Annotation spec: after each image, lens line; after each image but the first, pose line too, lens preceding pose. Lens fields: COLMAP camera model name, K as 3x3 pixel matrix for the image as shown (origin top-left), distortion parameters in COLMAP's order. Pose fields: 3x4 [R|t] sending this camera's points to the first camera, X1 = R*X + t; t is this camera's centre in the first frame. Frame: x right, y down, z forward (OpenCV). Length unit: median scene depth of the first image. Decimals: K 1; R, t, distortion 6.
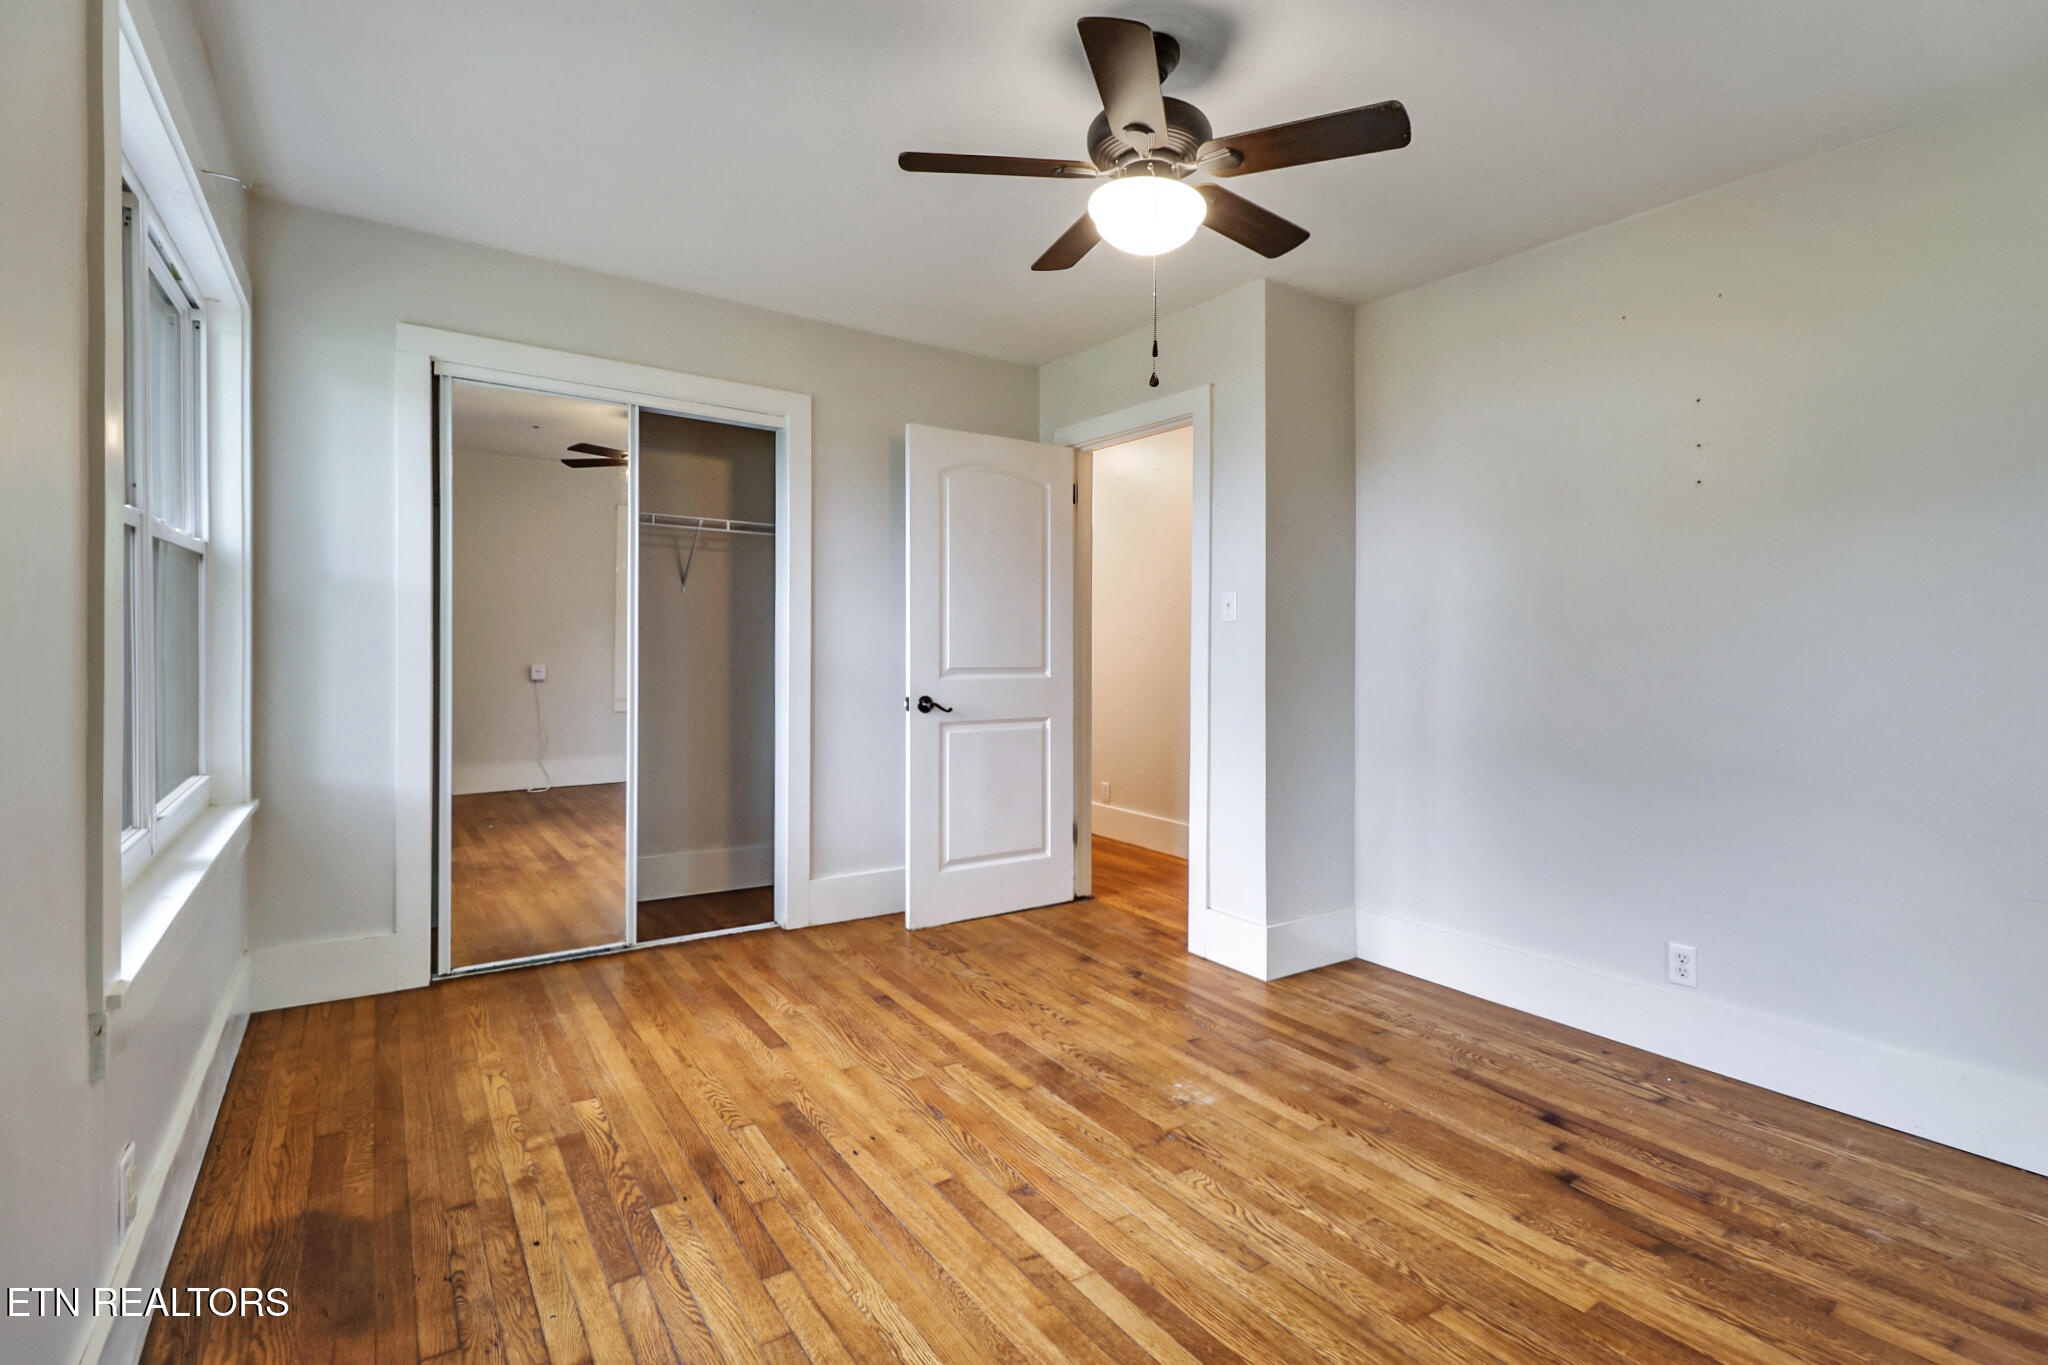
lens RADIAL K [[957.0, 0, 1042.1], [0, 957.0, 647.3], [0, 0, 1]] dist [-0.008258, -0.011732]
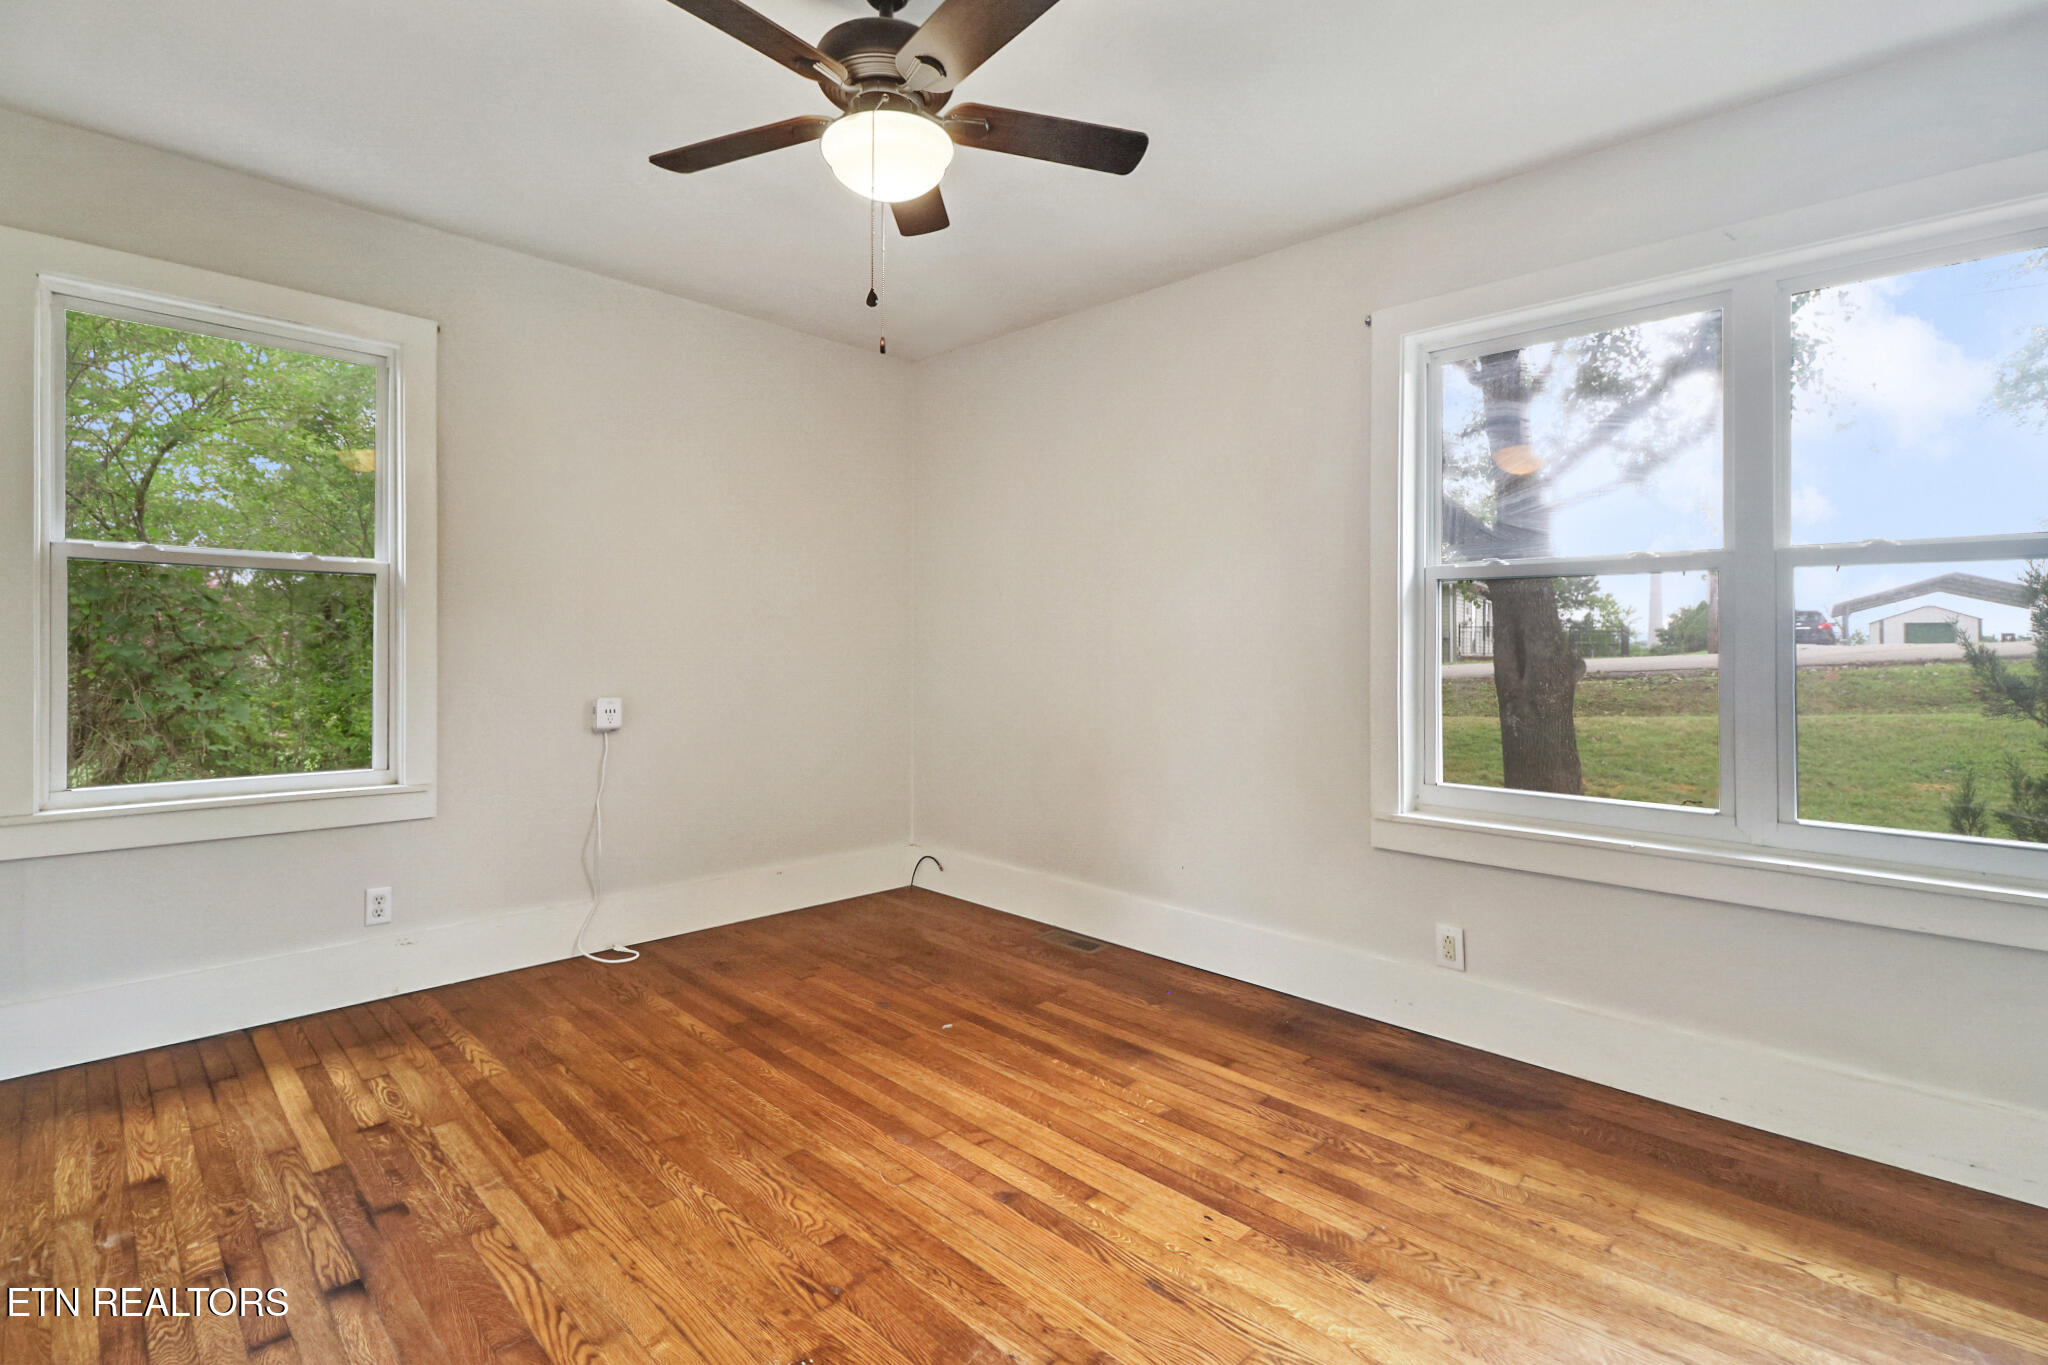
lens RADIAL K [[957.0, 0, 1042.1], [0, 957.0, 647.3], [0, 0, 1]] dist [-0.008258, -0.011732]
pose [[-0.979801, -0.017384, -0.199220, 0.155174], [-0.017225, 0.999848, -0.002531, 0.007815], [0.199234, 0.000952, -0.979952, 2.035503]]
